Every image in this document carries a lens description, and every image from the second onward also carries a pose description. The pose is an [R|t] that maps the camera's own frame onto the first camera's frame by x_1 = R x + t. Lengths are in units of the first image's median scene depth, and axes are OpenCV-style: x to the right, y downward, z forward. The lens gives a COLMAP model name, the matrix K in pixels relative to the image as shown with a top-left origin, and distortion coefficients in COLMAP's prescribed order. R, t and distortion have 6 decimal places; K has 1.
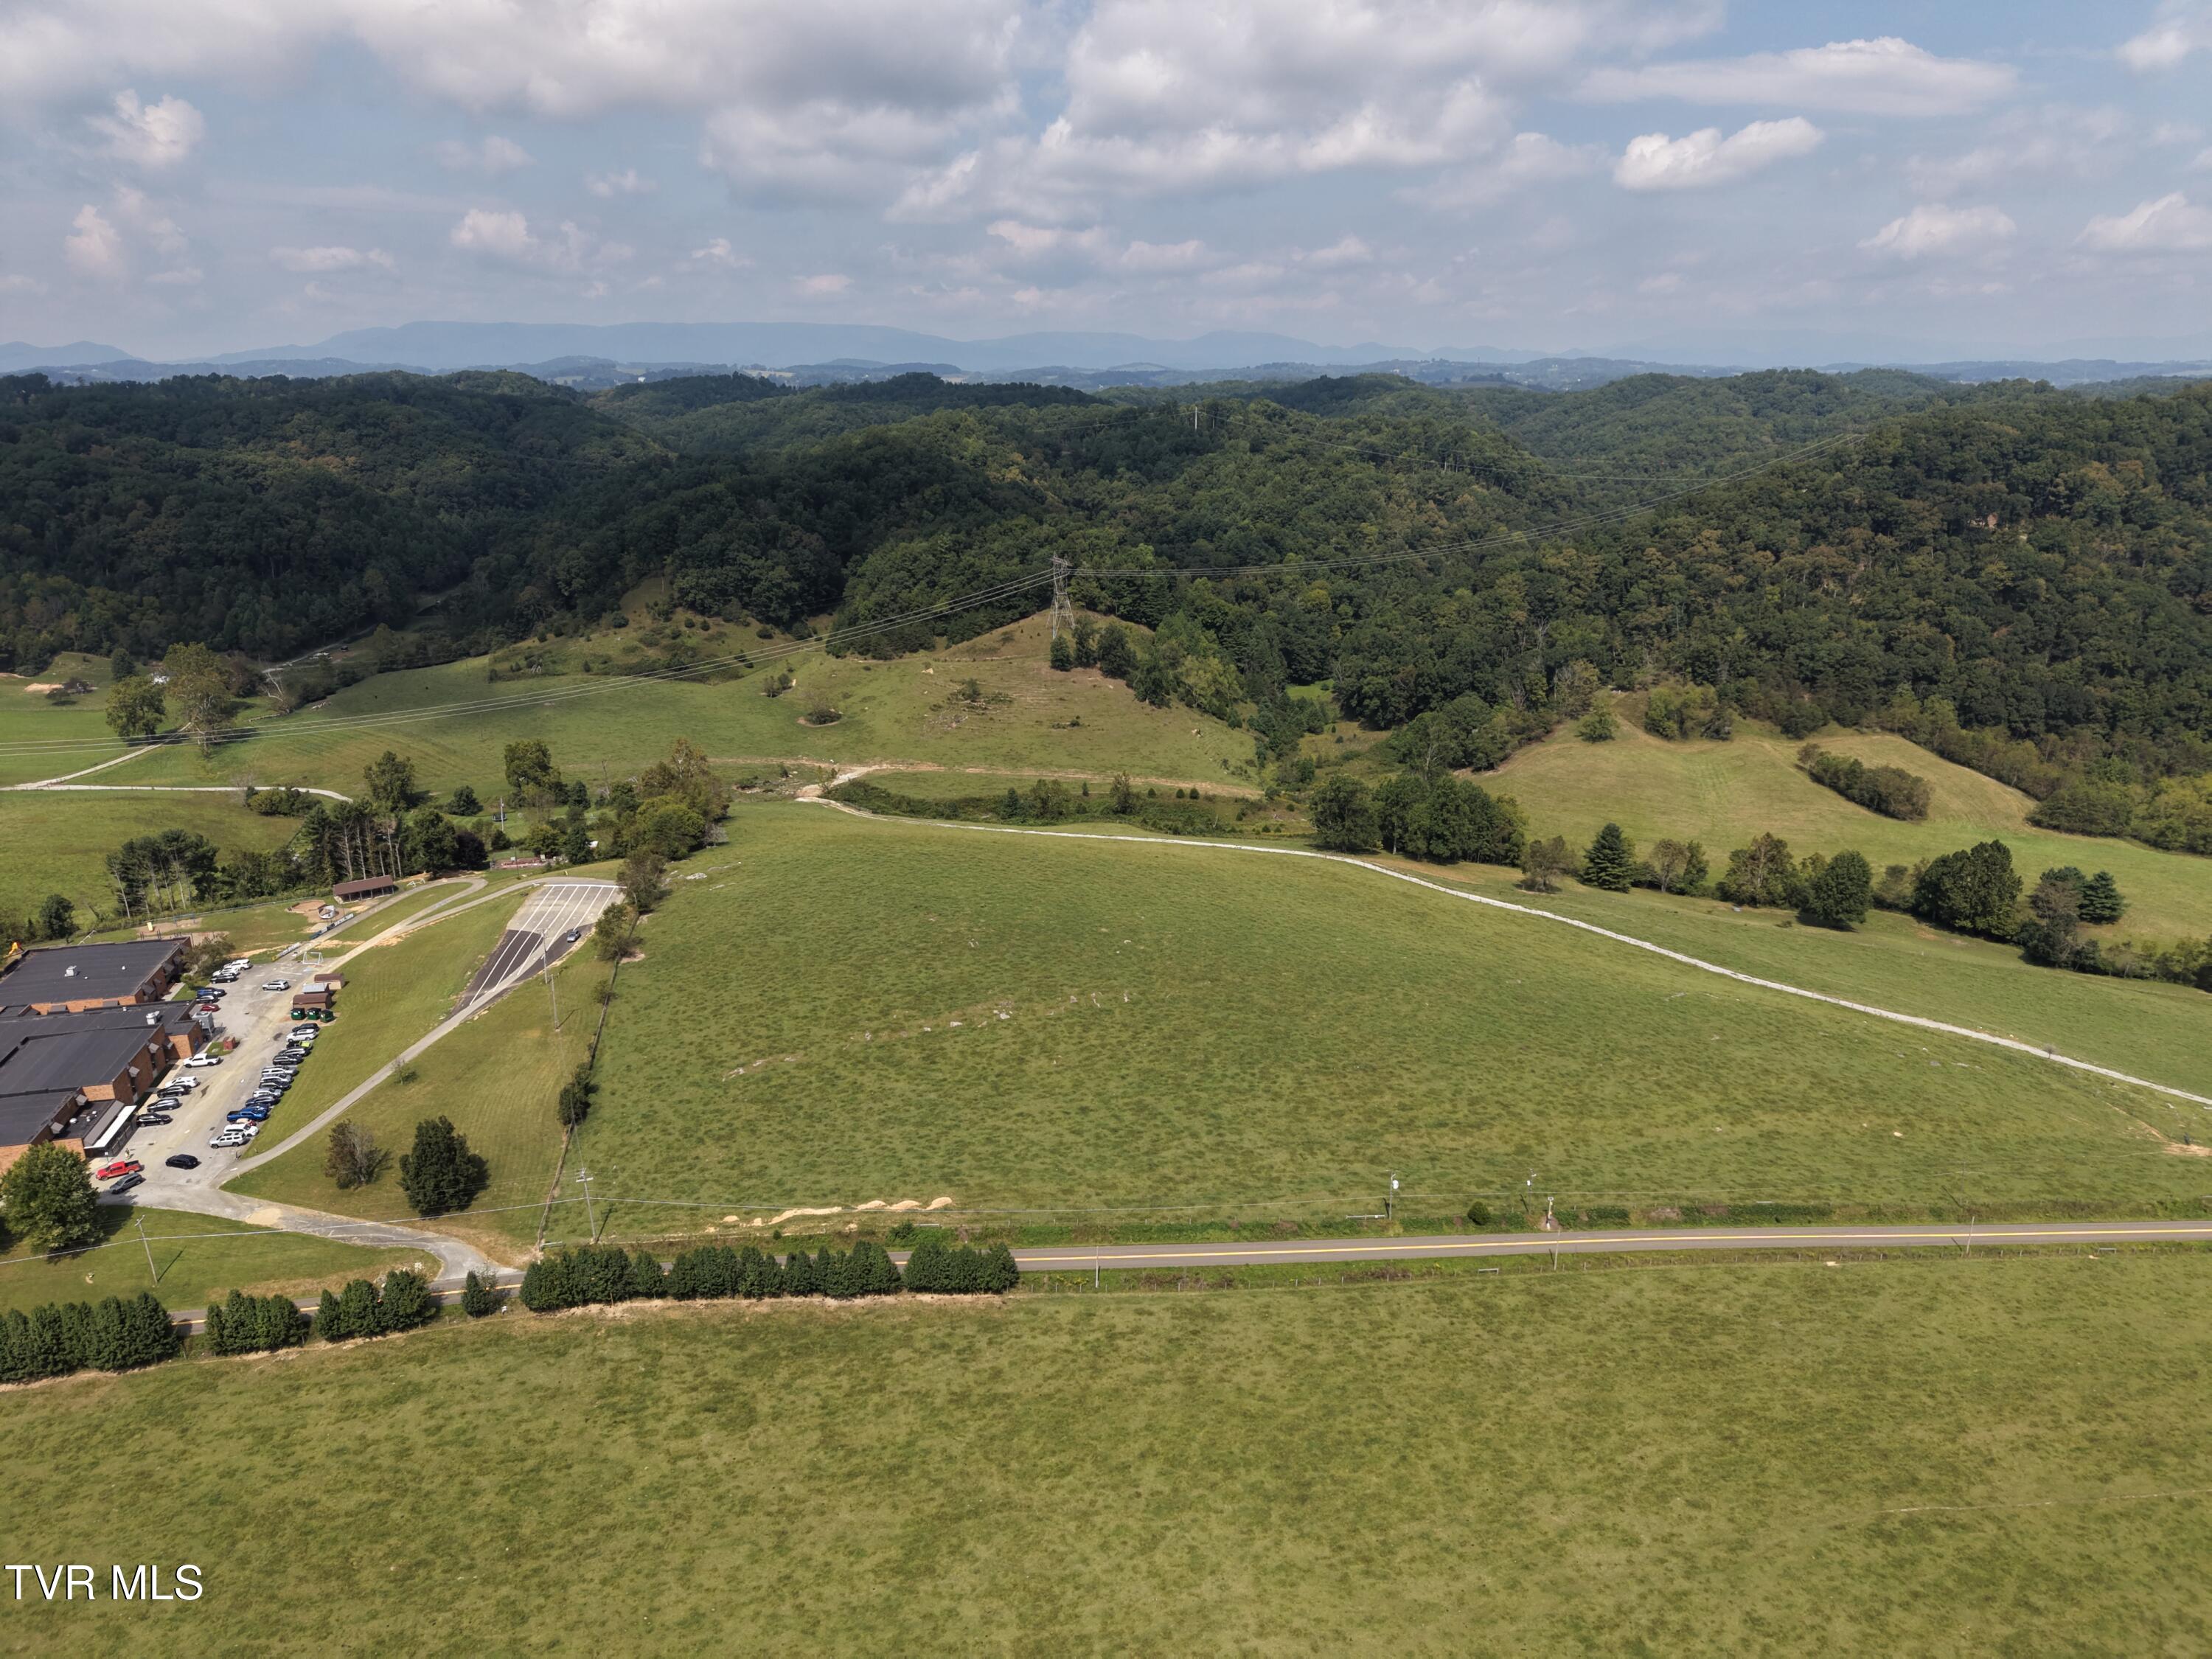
lens RADIAL K [[1472.7, 0, 1106.0], [0, 1472.7, 829.5], [0, 0, 1]] dist [0.048453, -0.054914]
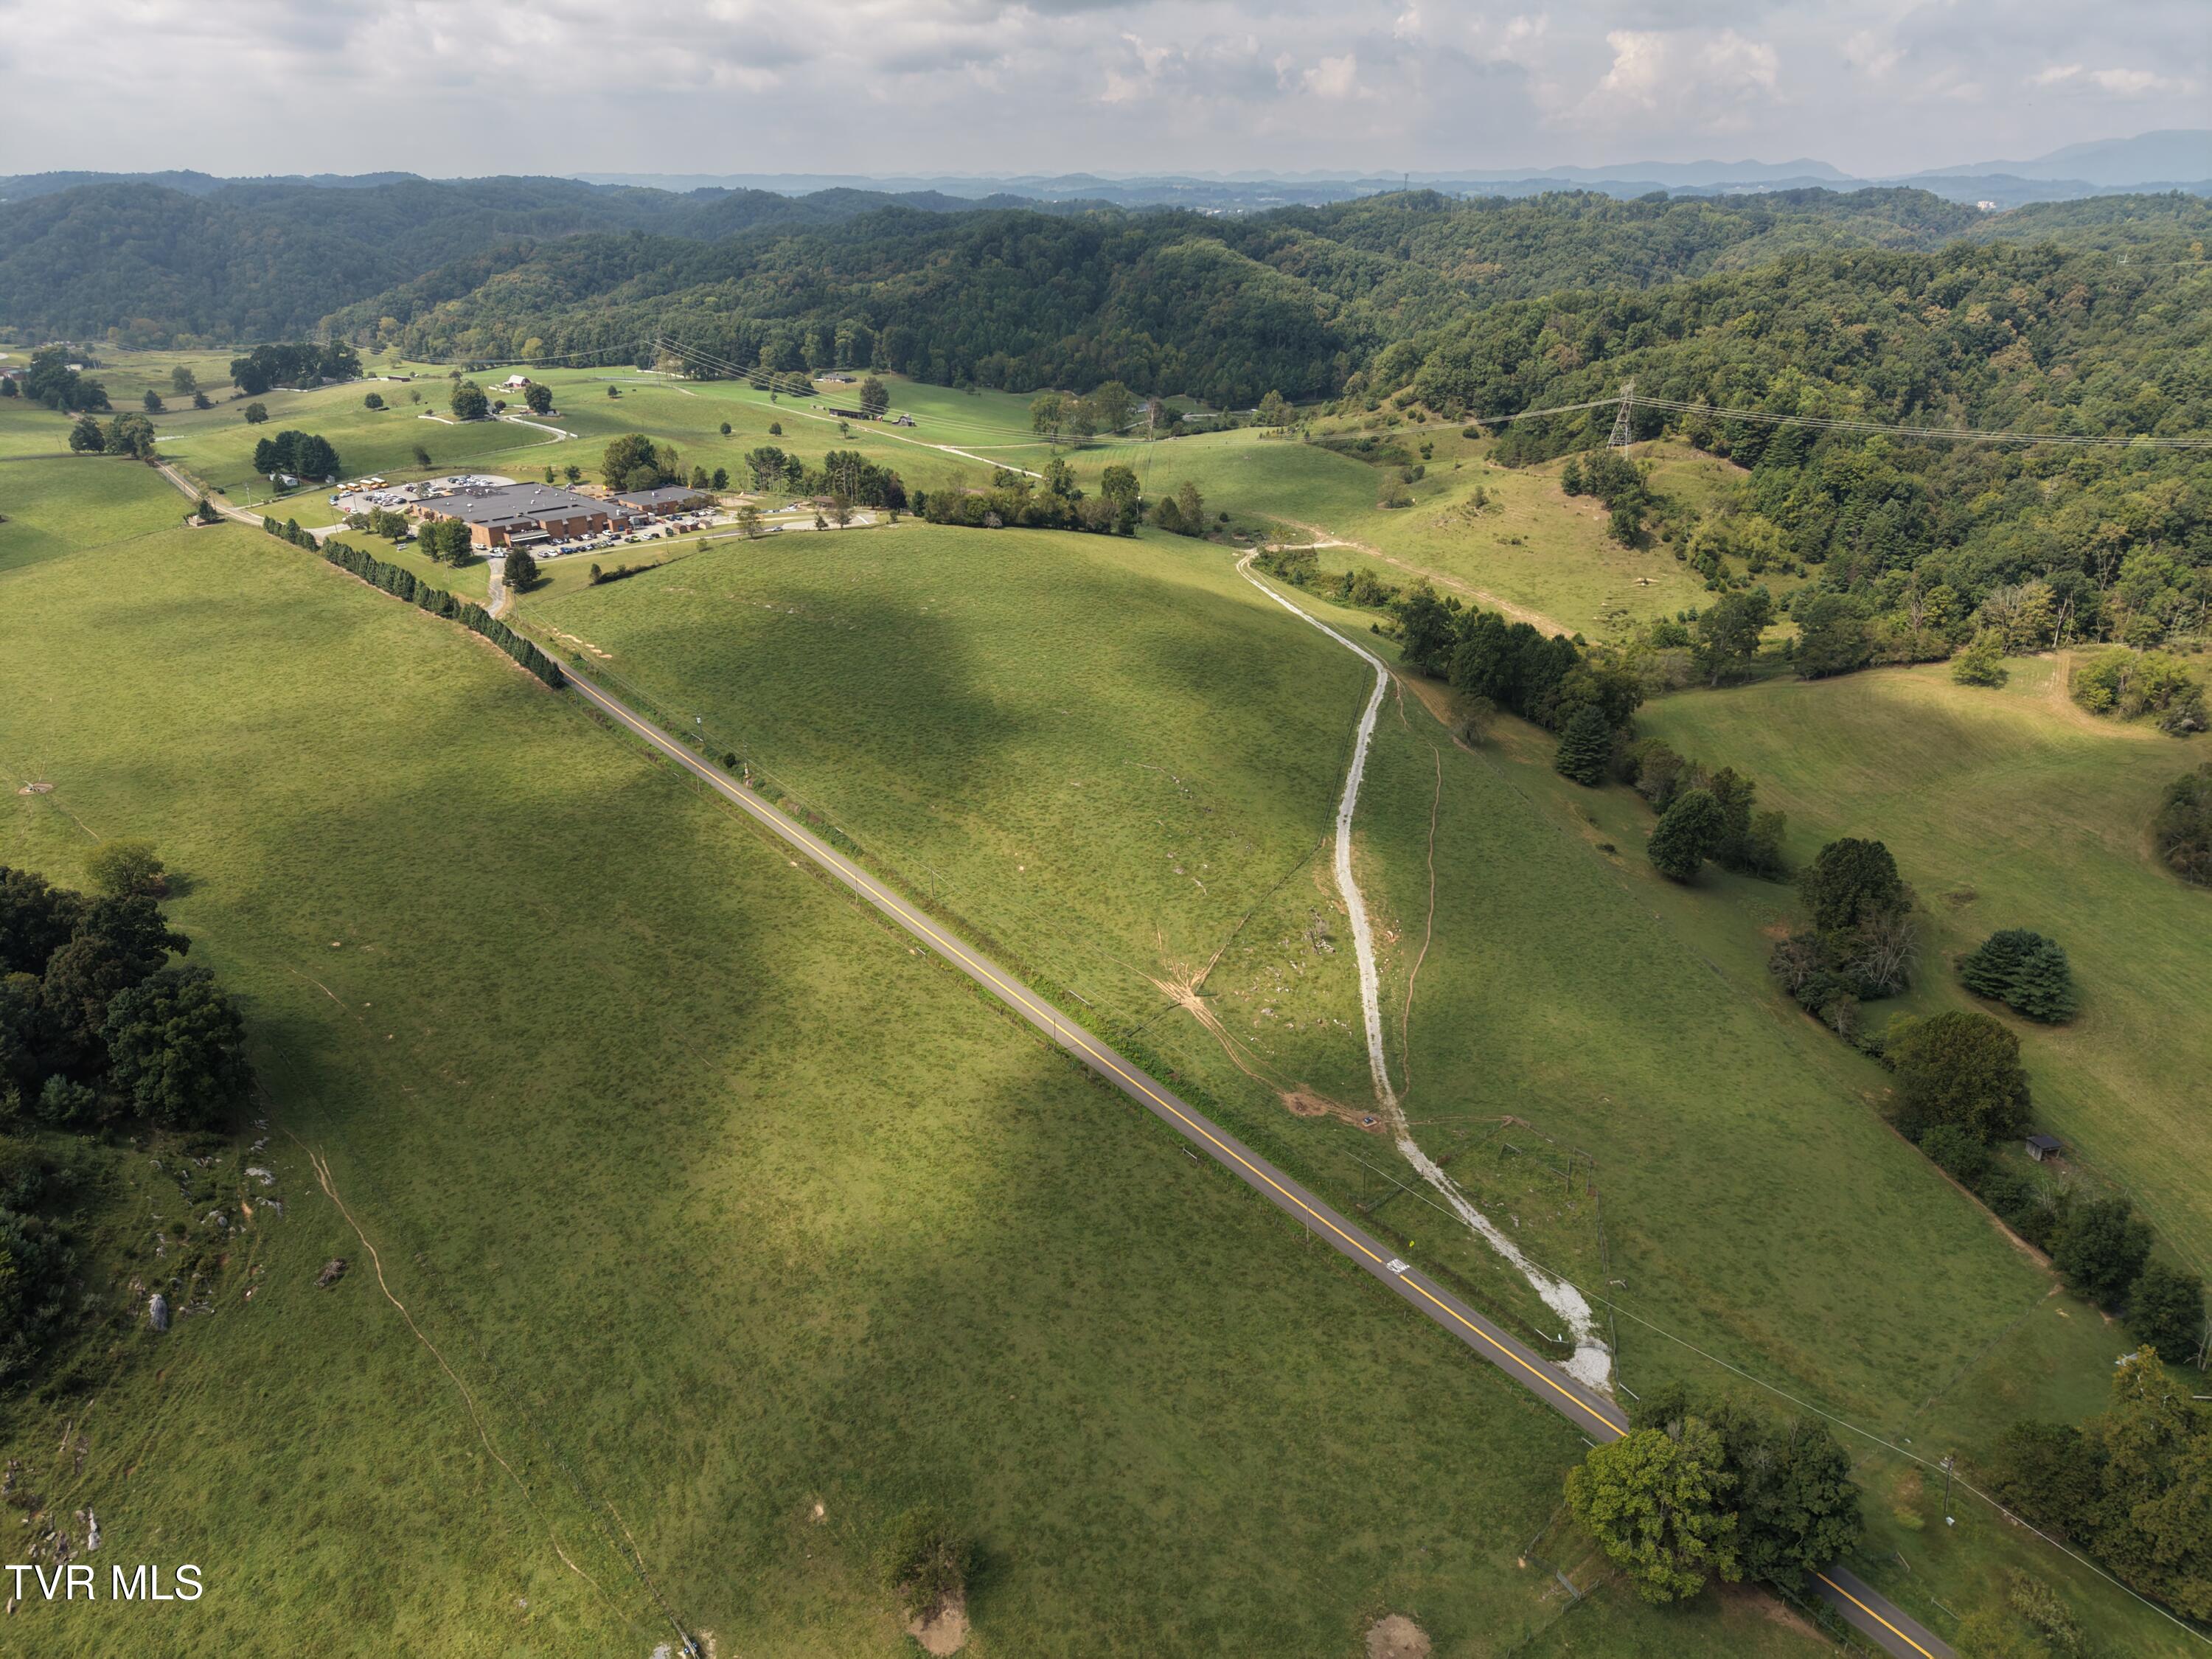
lens RADIAL K [[1483.9, 0, 1106.3], [0, 1483.9, 819.4], [0, 0, 1]] dist [0.032720, -0.033252]
pose [[0.538095, 0.334471, -0.773682, 0.775059], [-0.254750, 0.939505, 0.228980, -0.062043], [0.803465, 0.073883, 0.590750, 0.190225]]
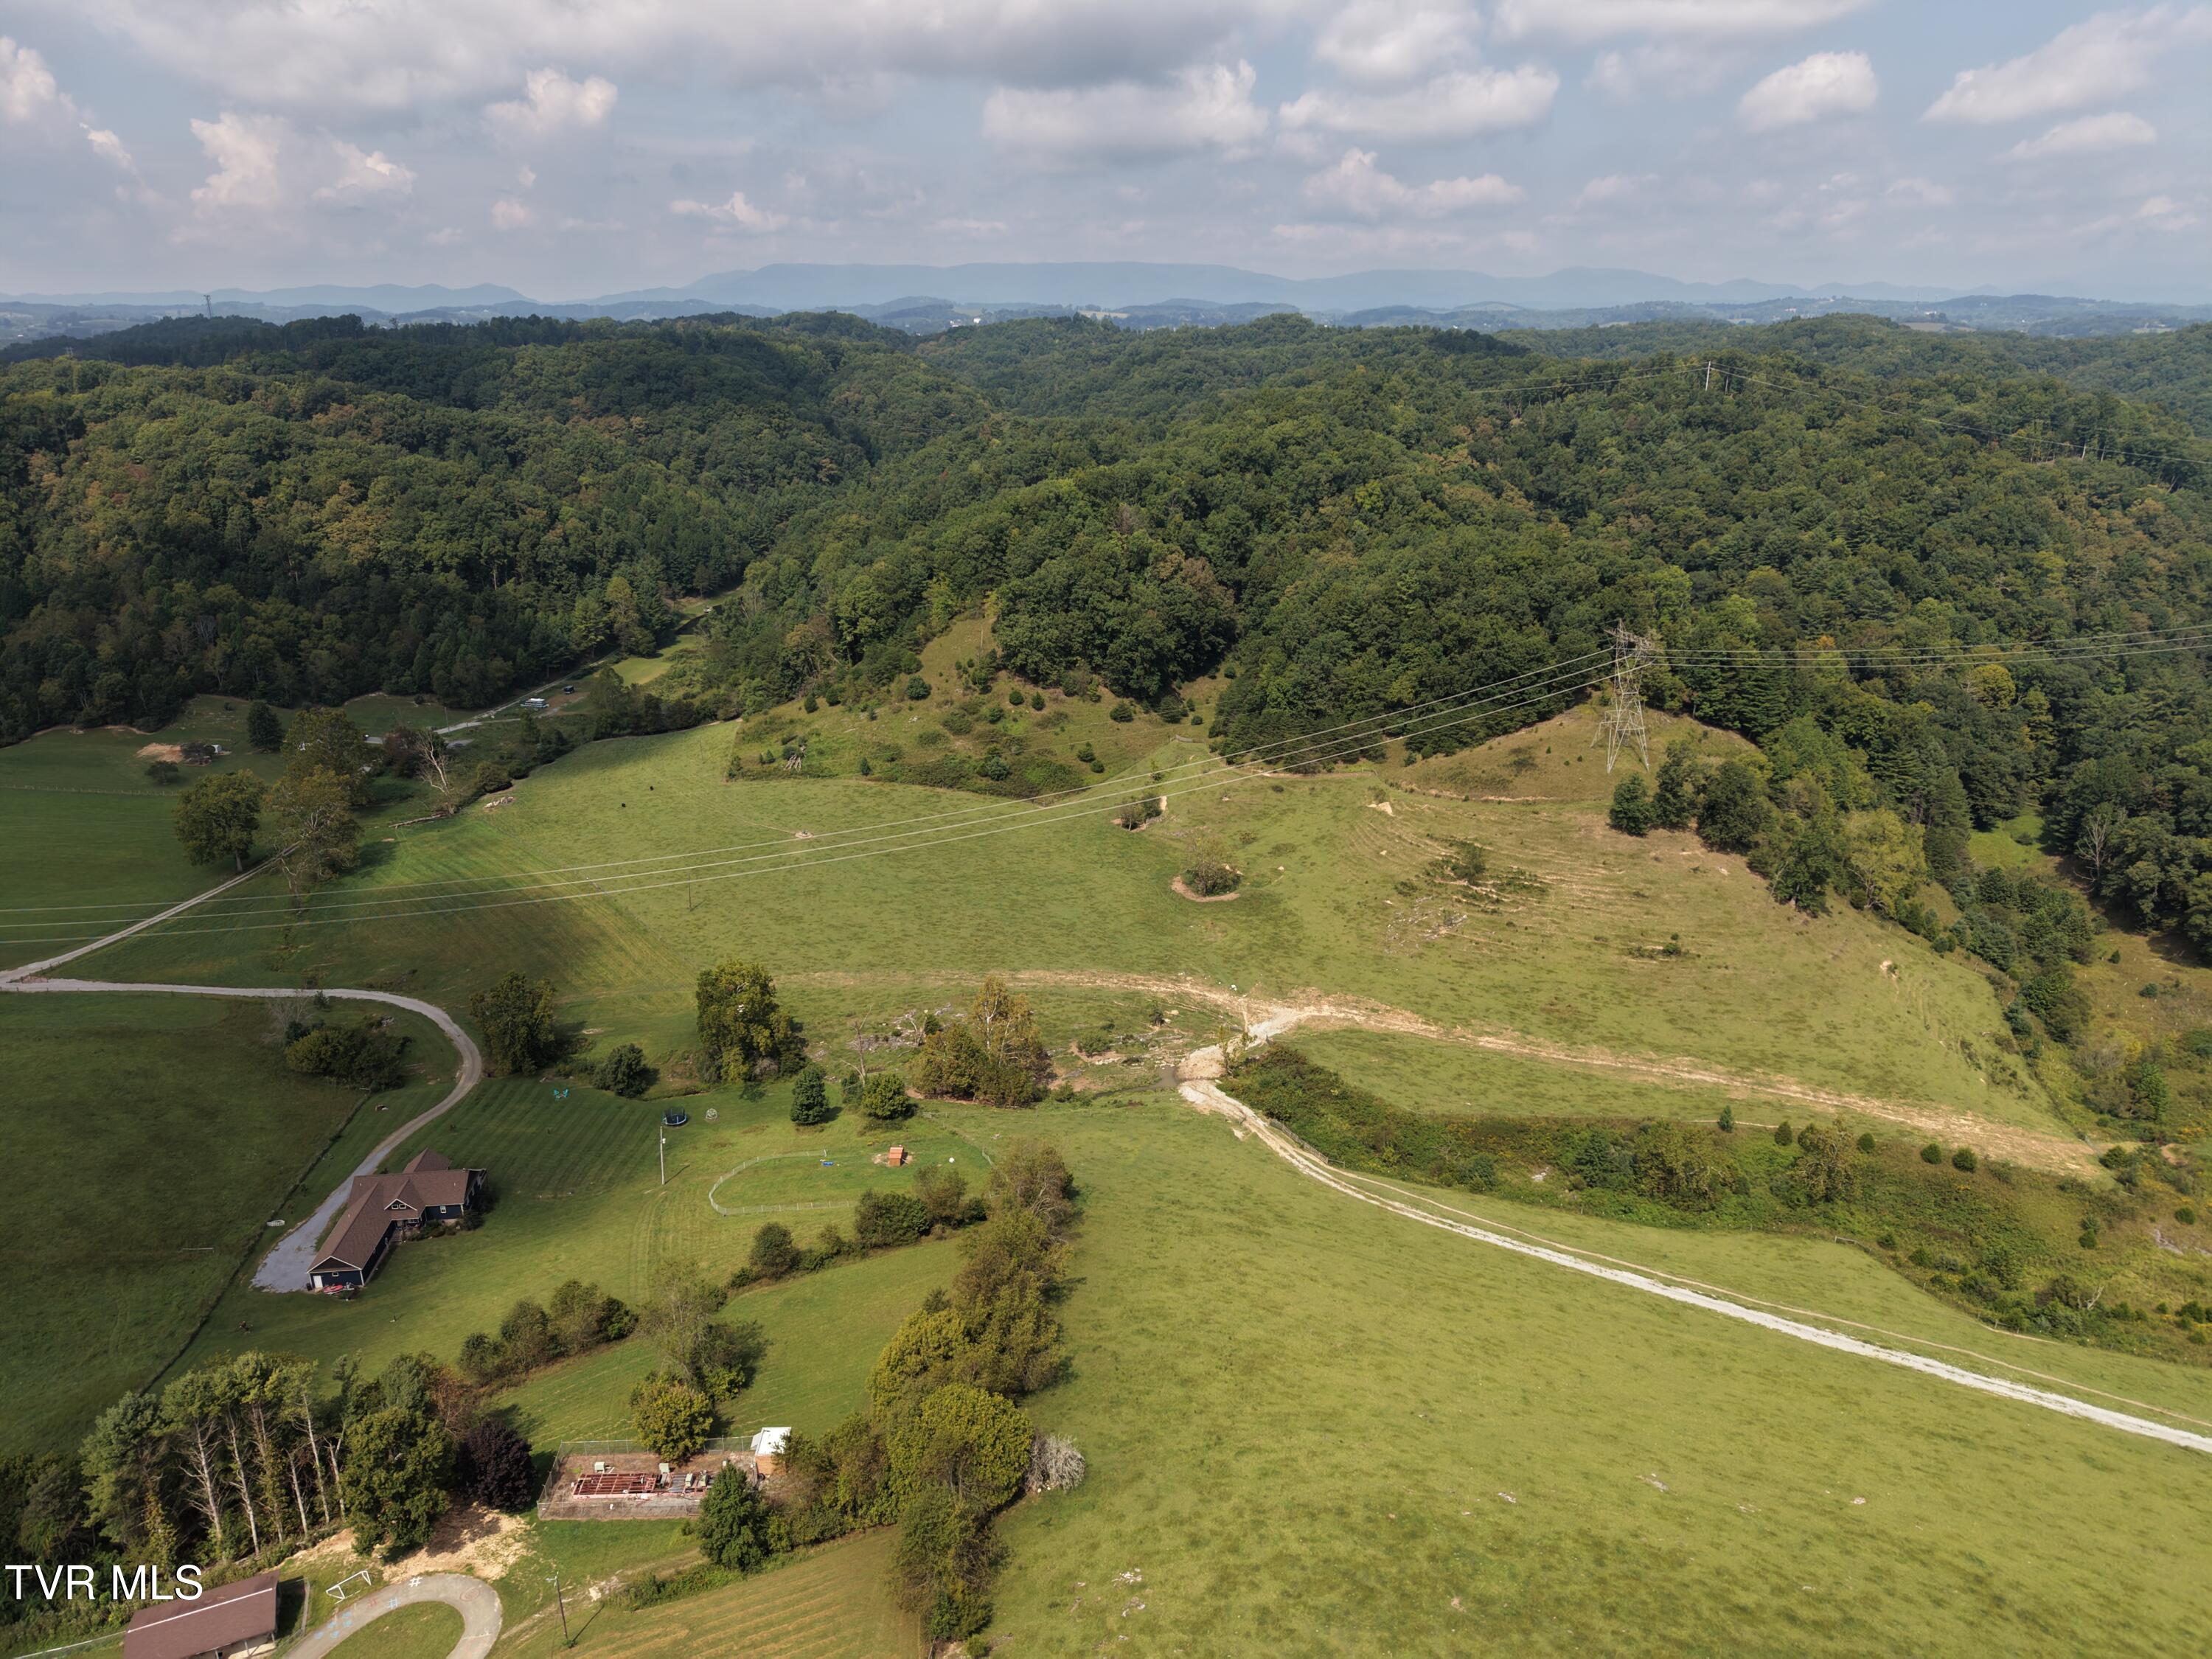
lens RADIAL K [[1472.7, 0, 1106.0], [0, 1472.7, 829.5], [0, 0, 1]] dist [0.048453, -0.054914]
pose [[0.978247, 0.068902, -0.195666, -0.138352], [-0.061709, 0.997183, 0.042630, -0.143582], [0.198052, -0.029628, 0.979744, 0.458718]]
